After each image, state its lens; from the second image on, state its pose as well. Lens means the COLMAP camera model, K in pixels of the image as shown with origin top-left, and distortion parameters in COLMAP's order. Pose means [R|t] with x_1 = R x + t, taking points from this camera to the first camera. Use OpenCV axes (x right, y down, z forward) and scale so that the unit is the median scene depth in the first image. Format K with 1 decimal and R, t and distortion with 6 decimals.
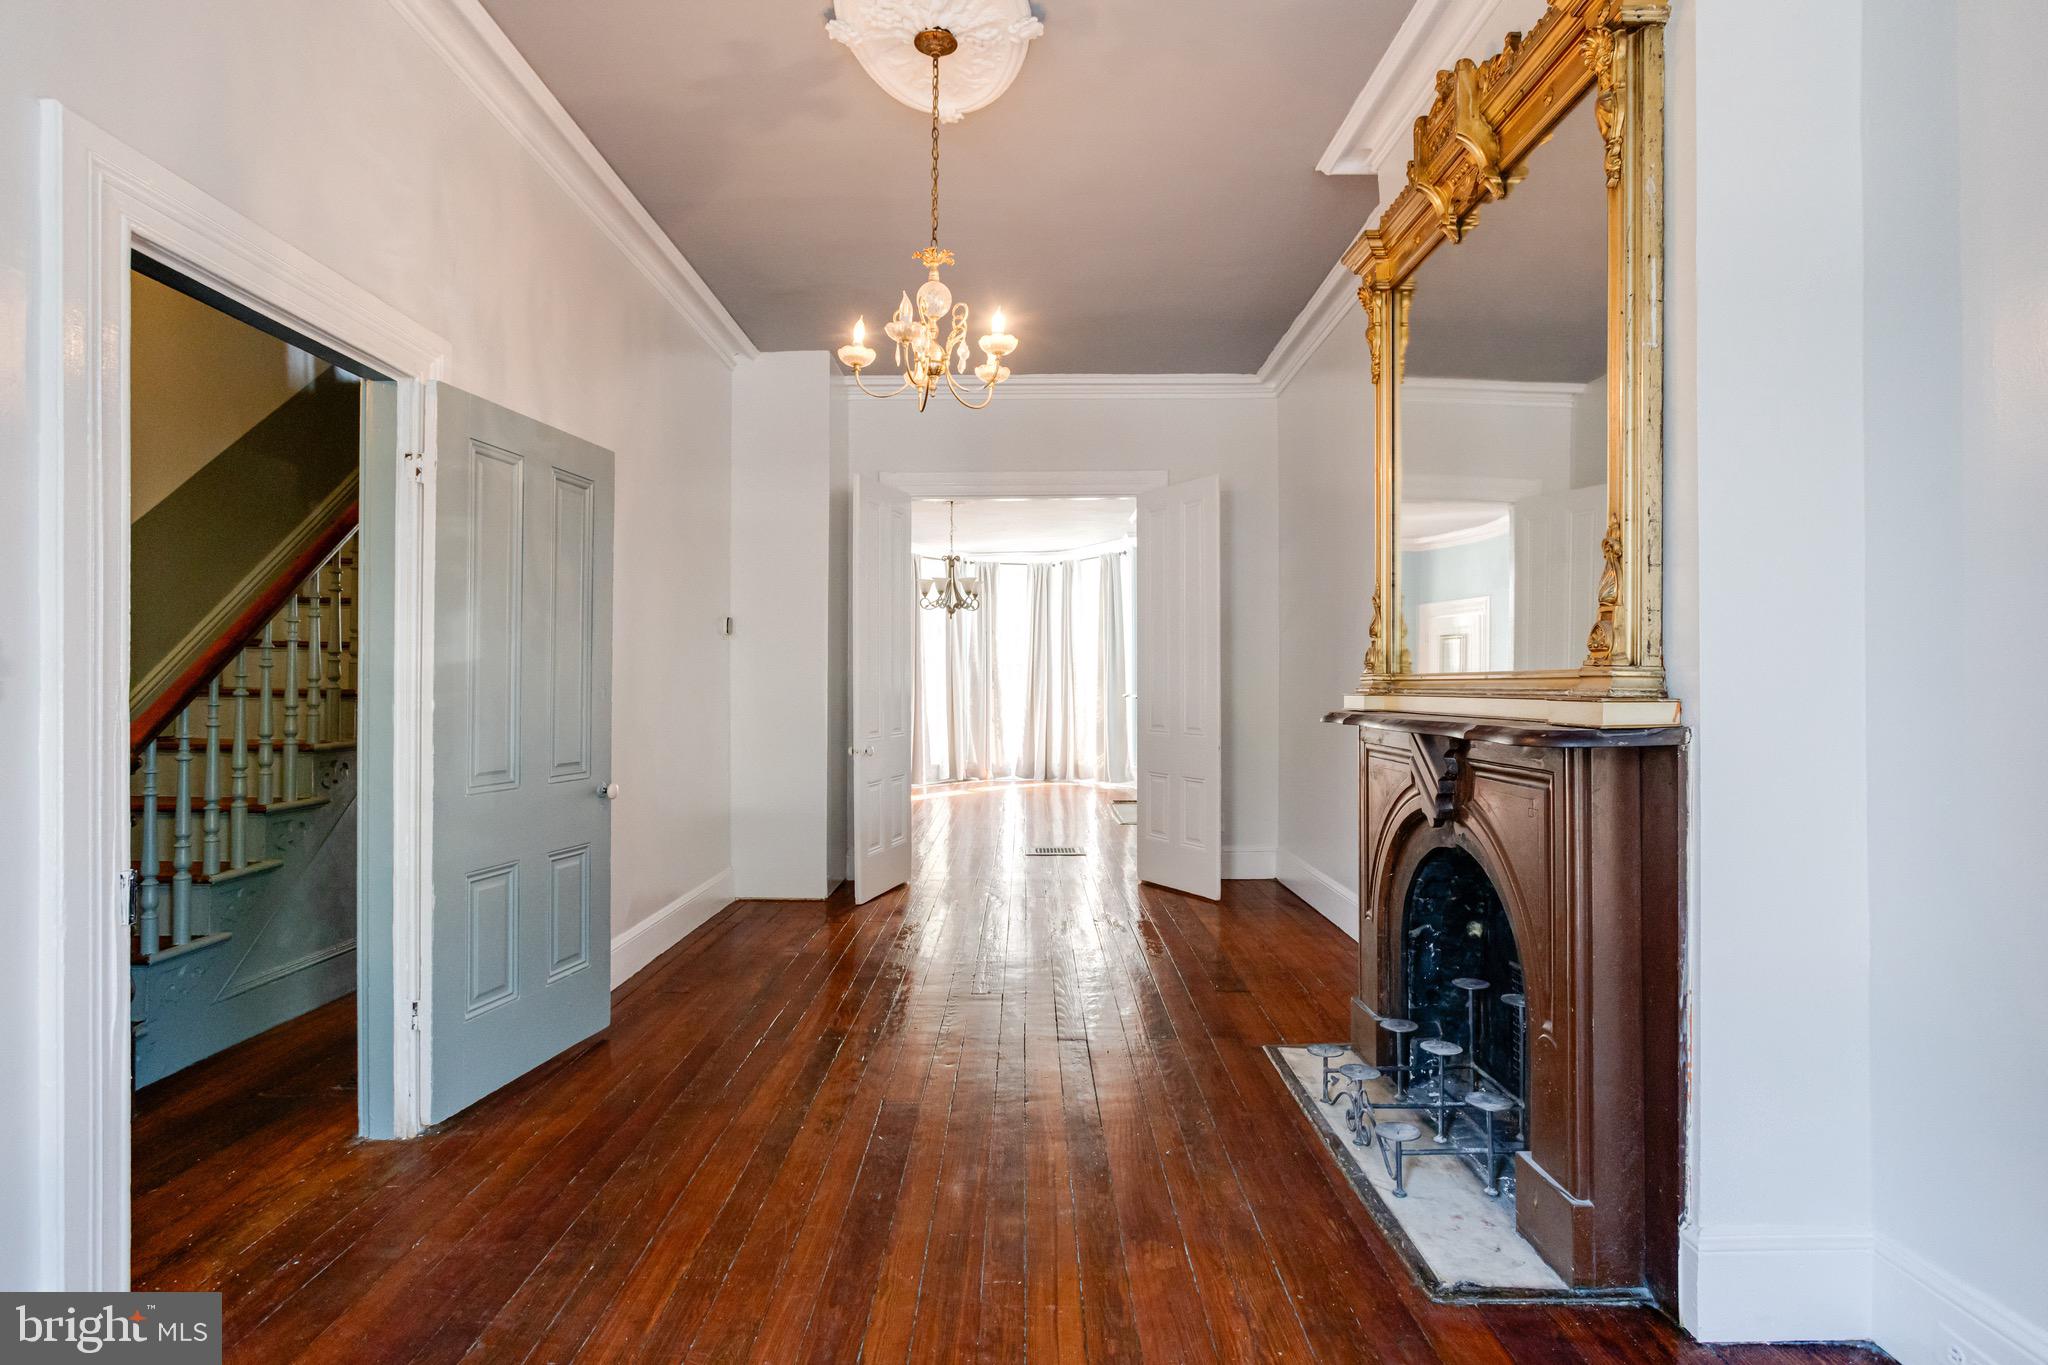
lens RADIAL K [[982.7, 0, 1028.3], [0, 982.7, 677.0], [0, 0, 1]] dist [-0.033332, 0.017740]
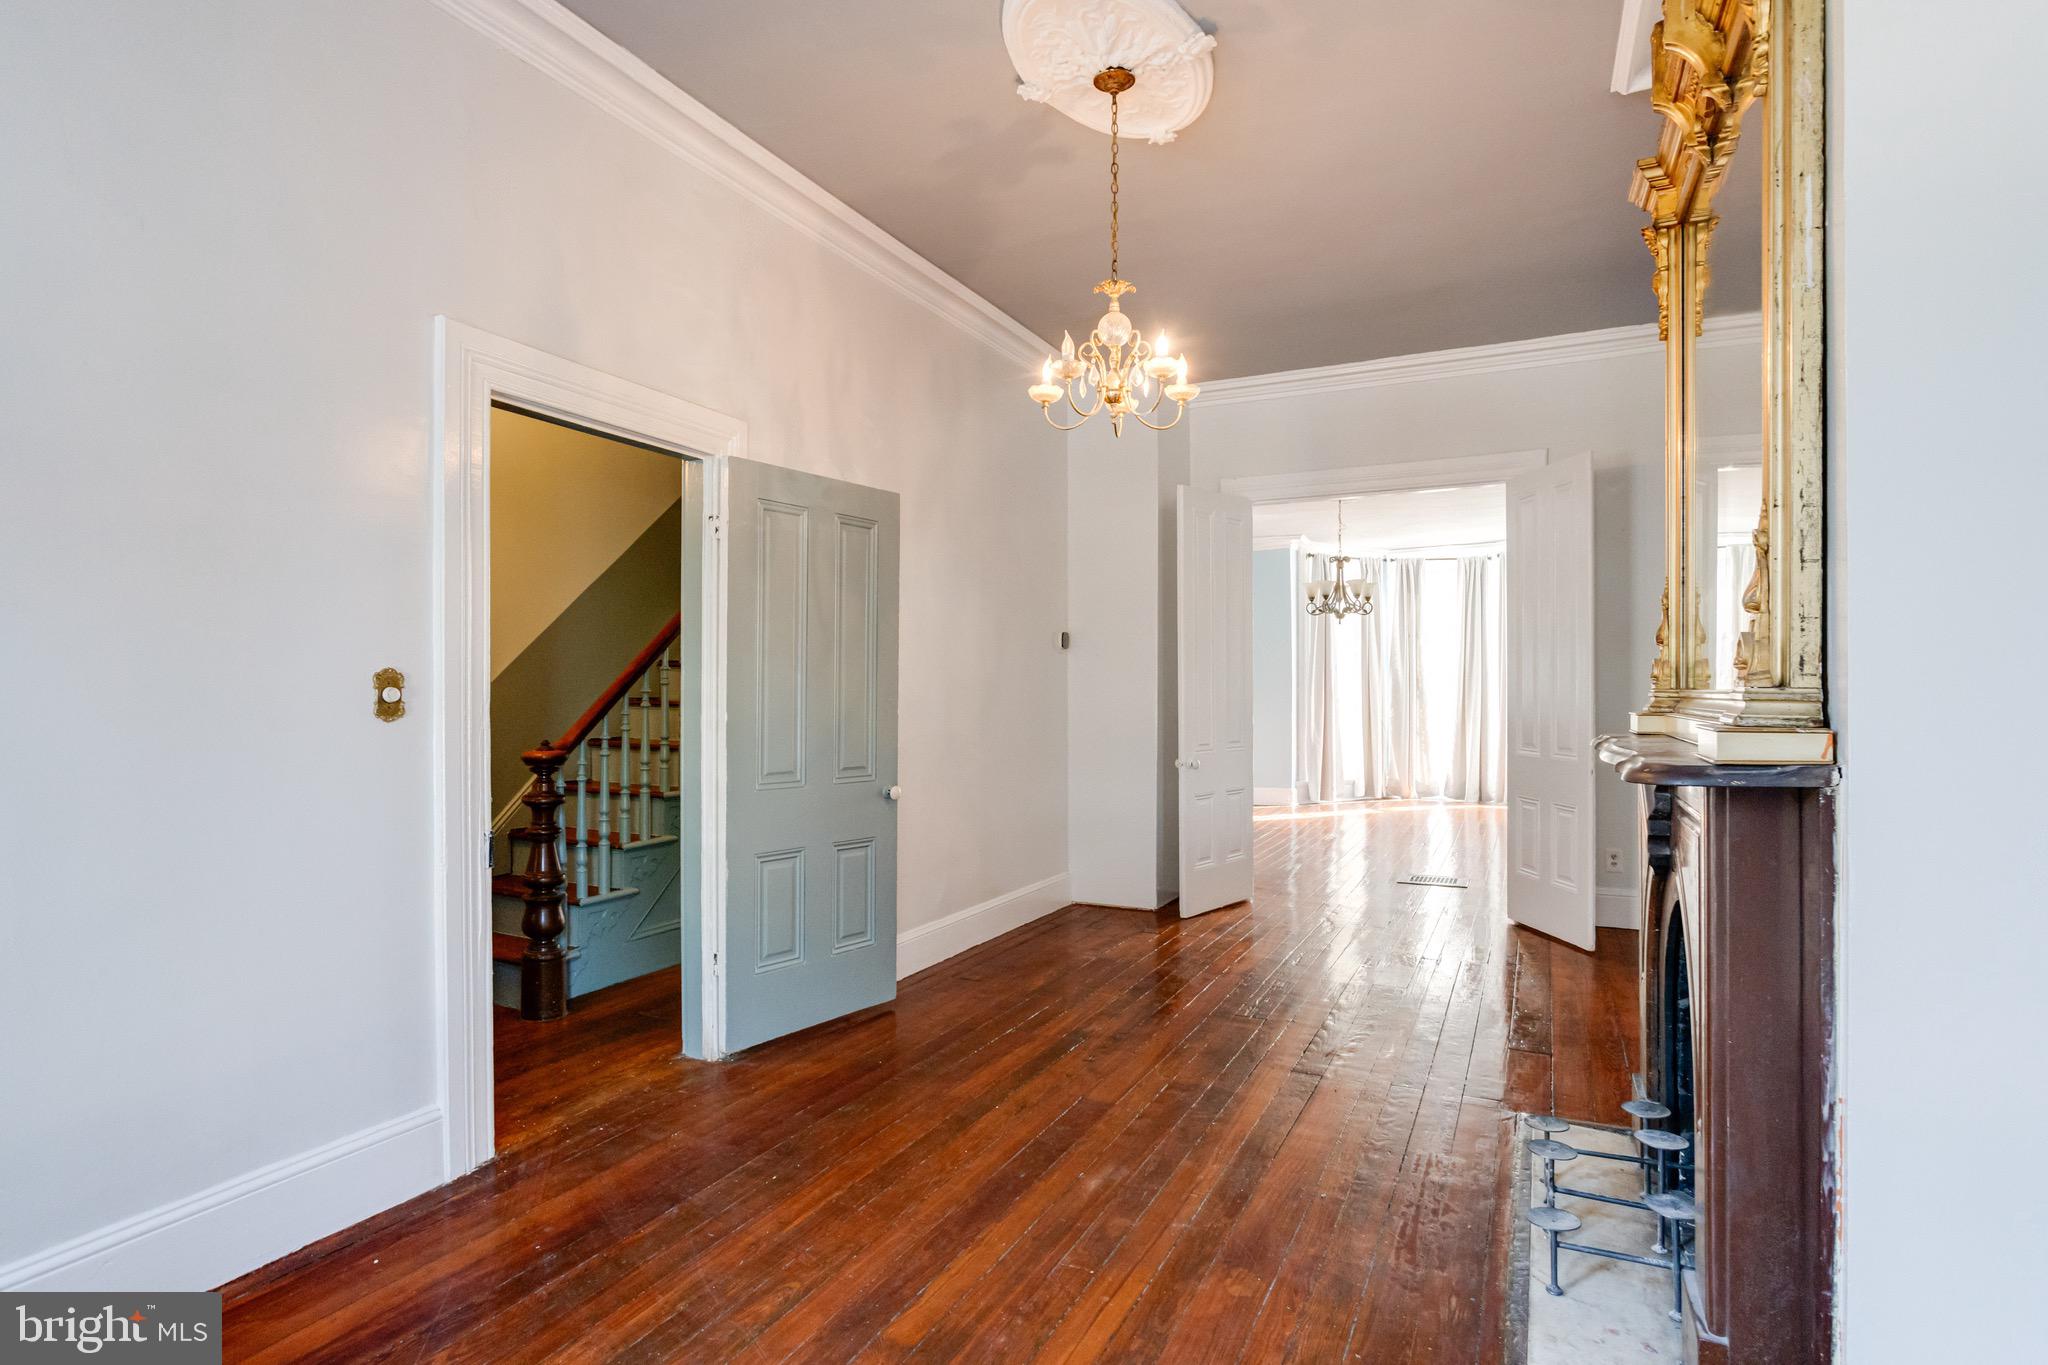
lens RADIAL K [[1036.4, 0, 1039.3], [0, 1036.4, 685.7], [0, 0, 1]] dist [-0.035493, 0.019605]
pose [[0.902001, -0.002120, -0.431728, 0.302309], [0.003025, 0.999994, 0.001409, -0.010934], [0.431723, -0.002577, 0.902003, -0.020226]]
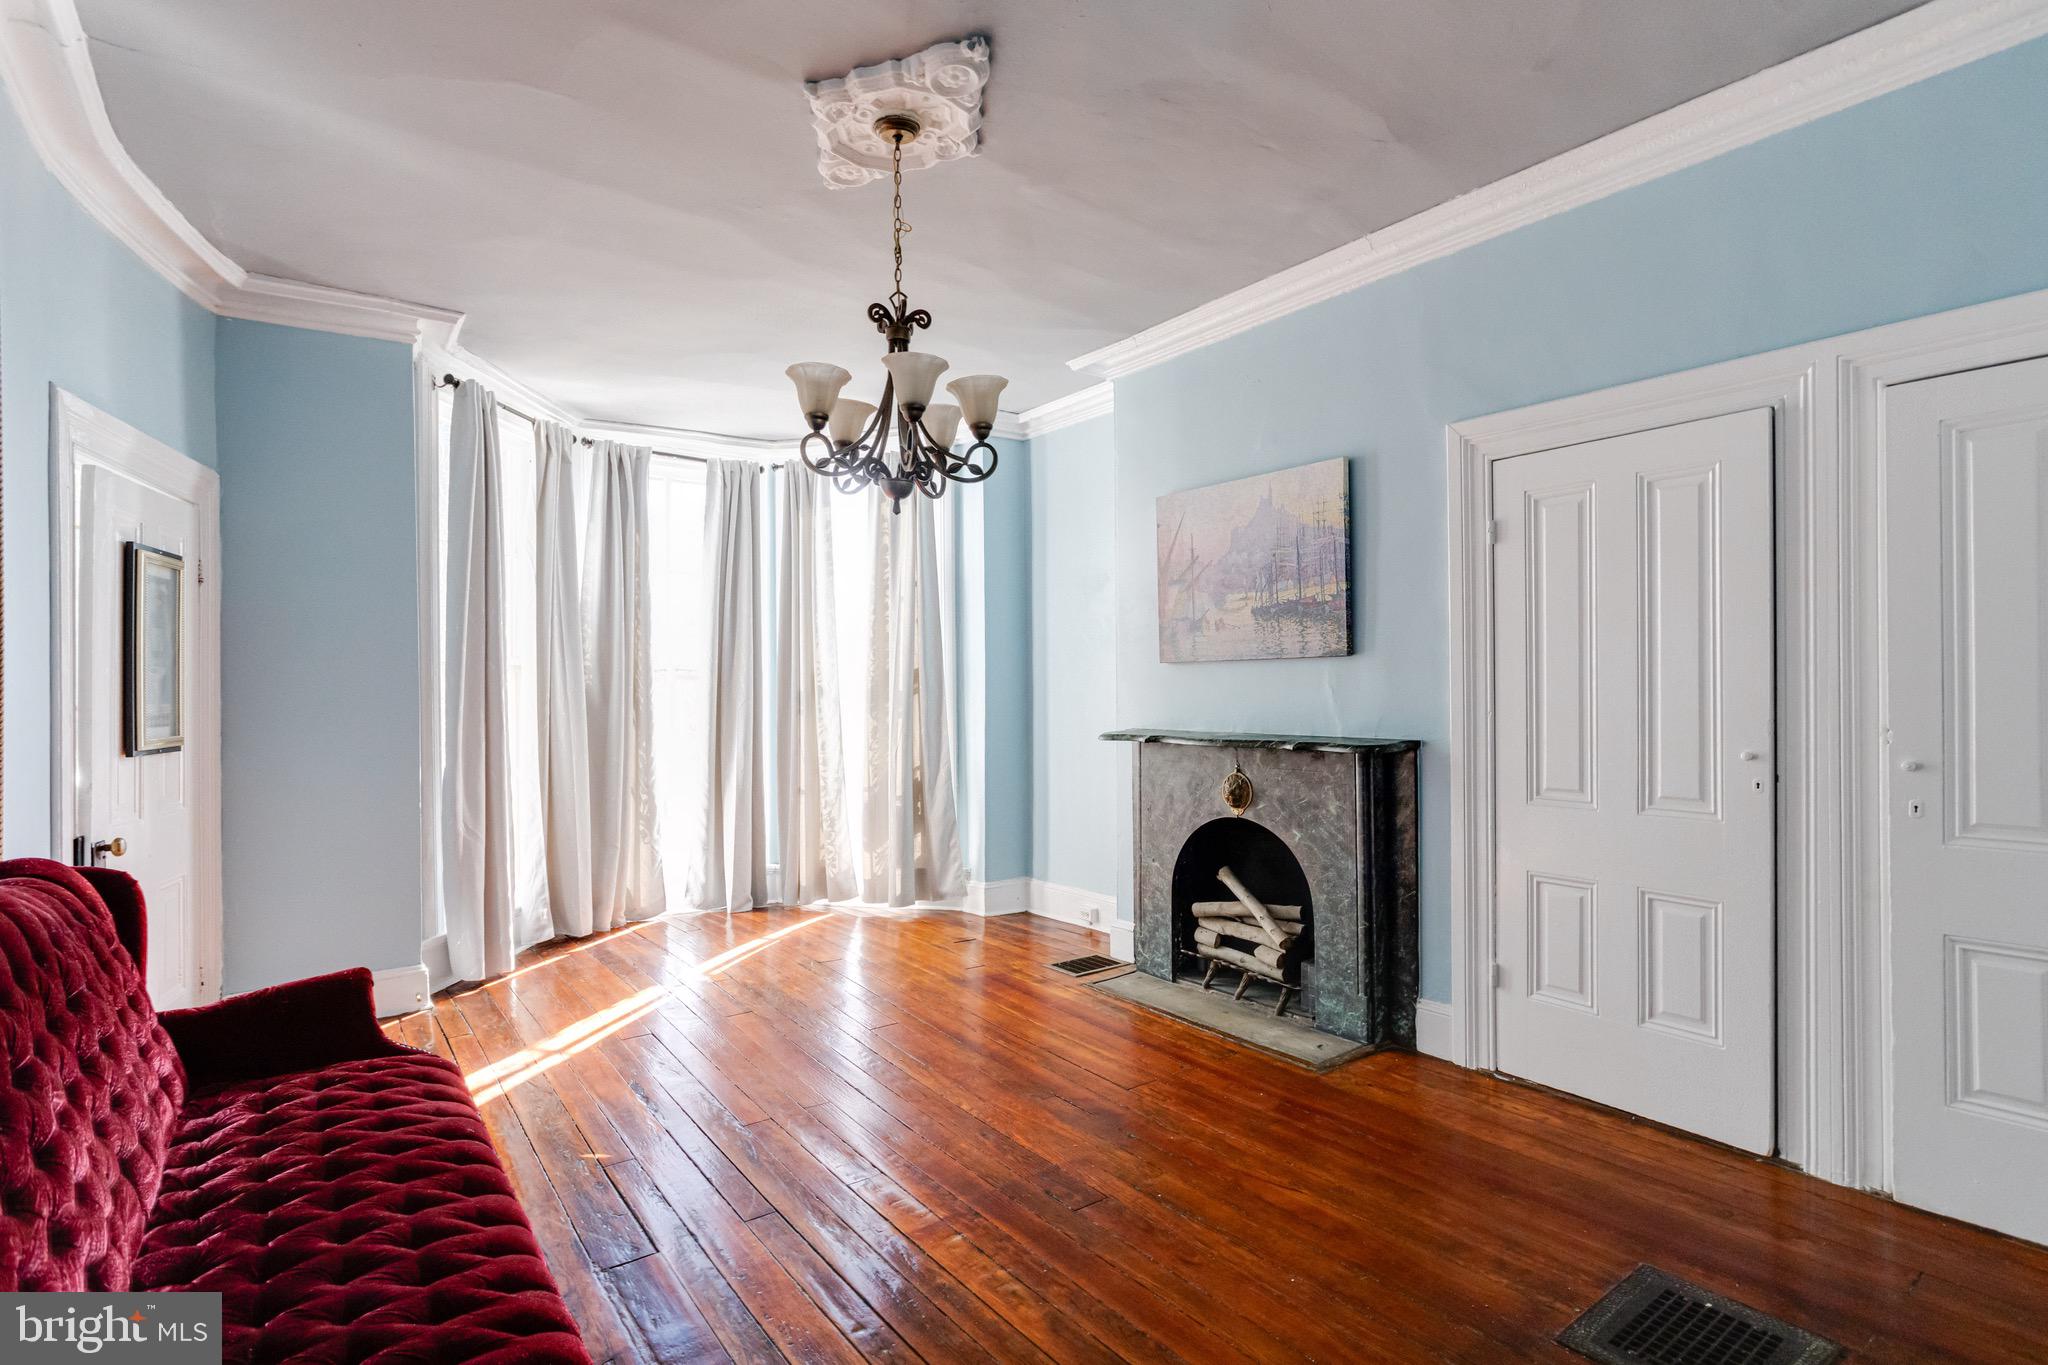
lens RADIAL K [[1036.4, 0, 1017.6], [0, 1036.4, 690.2], [0, 0, 1]] dist [-0.035493, 0.019605]
pose [[0.807580, -0.001093, 0.589758, -0.851688], [0.001995, 0.999998, -0.000879, -0.011482], [-0.589755, 0.001887, 0.807580, 2.507911]]
